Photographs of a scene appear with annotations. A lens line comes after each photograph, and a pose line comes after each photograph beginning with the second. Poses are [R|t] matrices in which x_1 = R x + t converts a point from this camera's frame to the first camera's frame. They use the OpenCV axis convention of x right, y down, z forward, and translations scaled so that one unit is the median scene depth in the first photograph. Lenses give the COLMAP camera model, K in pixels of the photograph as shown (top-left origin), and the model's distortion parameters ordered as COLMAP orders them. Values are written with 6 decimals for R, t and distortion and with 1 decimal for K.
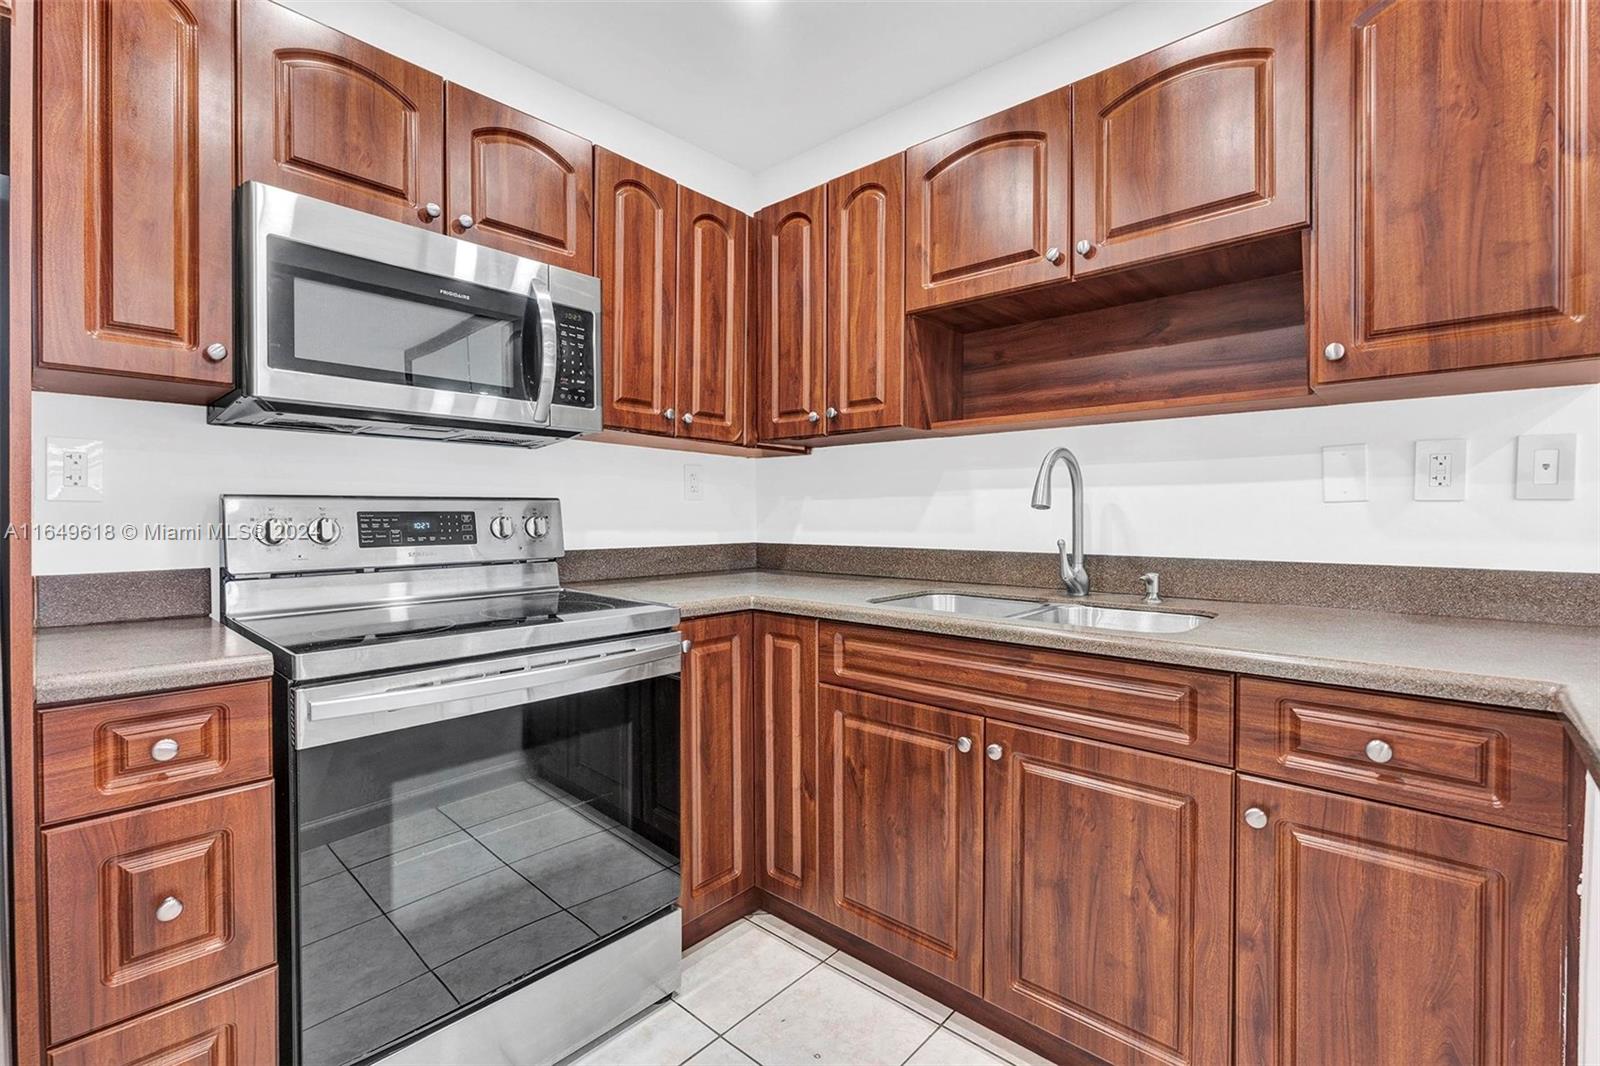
lens RADIAL K [[709.5, 0, 800.0], [0, 709.5, 533.0], [0, 0, 1]] dist [-0.000686, -0.000162]
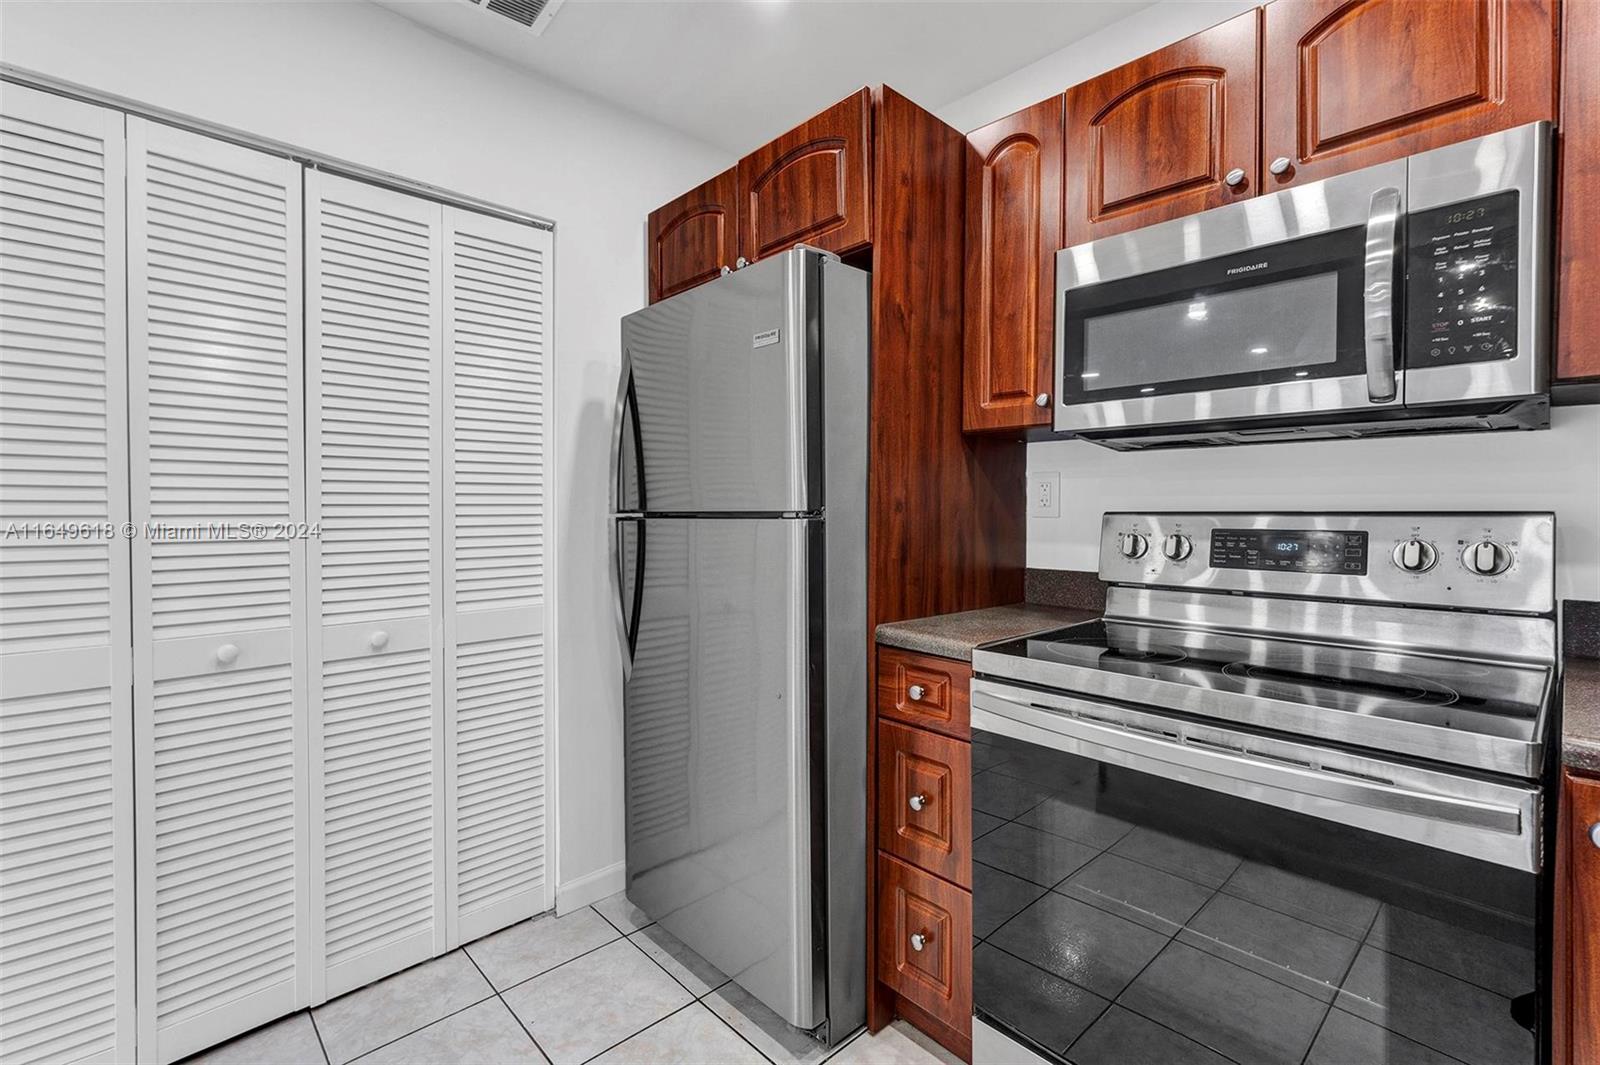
lens RADIAL K [[725.0, 0, 800.0], [0, 725.0, 532.5], [0, 0, 1]] dist [-0.000836, -0.000198]
pose [[-0.079885, 0.028788, -0.996388, 0.375811], [-0.030484, 0.999045, 0.031309, -0.038473], [0.996338, 0.032875, -0.078931, 0.525044]]
